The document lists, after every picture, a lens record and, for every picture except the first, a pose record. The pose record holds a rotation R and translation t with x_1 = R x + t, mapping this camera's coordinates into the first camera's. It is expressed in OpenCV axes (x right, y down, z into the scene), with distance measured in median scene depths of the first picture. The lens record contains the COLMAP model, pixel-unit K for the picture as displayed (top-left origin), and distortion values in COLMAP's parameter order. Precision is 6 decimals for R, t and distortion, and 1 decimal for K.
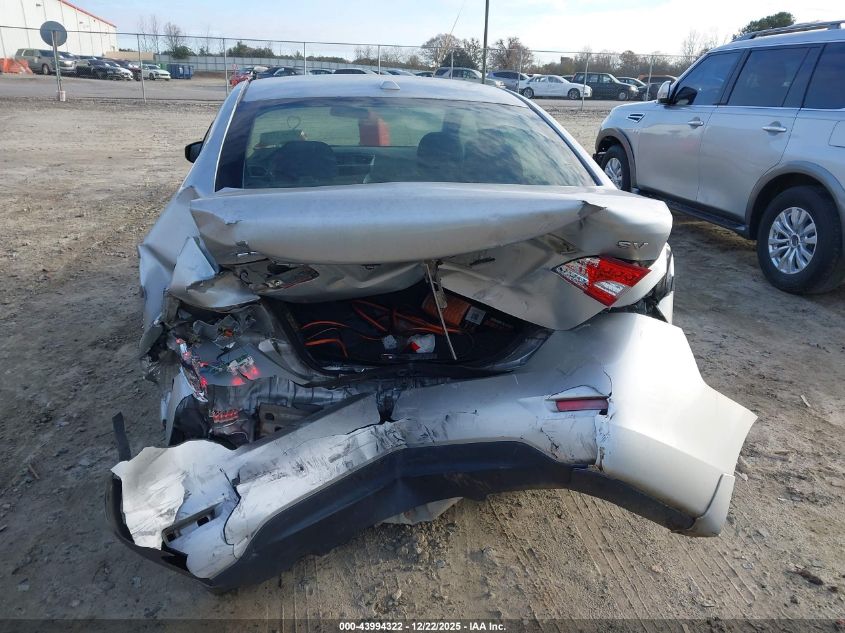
lens RADIAL K [[647.9, 0, 418.6], [0, 647.9, 332.4], [0, 0, 1]] dist [-0.003084, 0.011021]
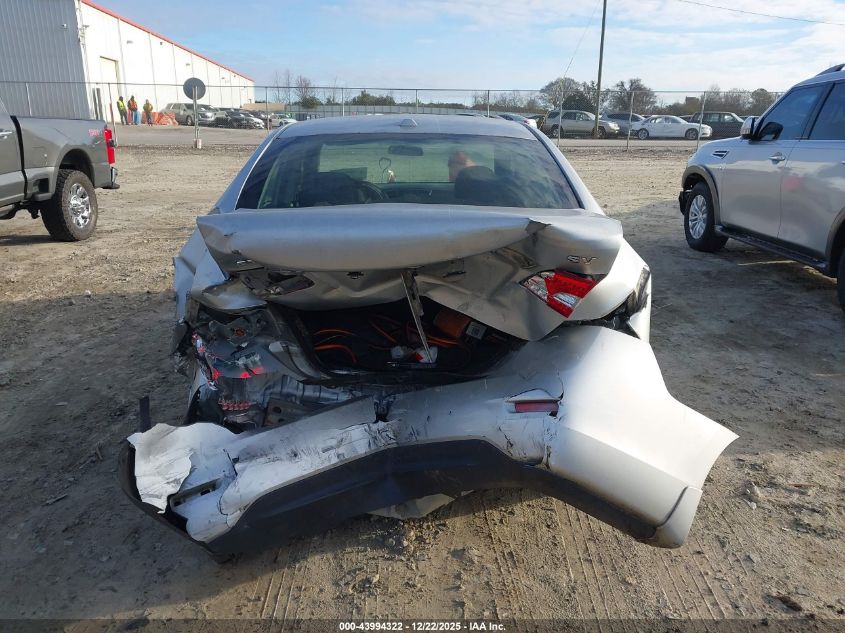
lens RADIAL K [[647.9, 0, 418.6], [0, 647.9, 332.4], [0, 0, 1]] dist [-0.003084, 0.011021]
pose [[0.985873, 0.032990, -0.164216, 0.190576], [-0.042898, 0.997443, -0.057160, 0.047527], [0.161910, 0.063397, 0.984767, -0.081117]]
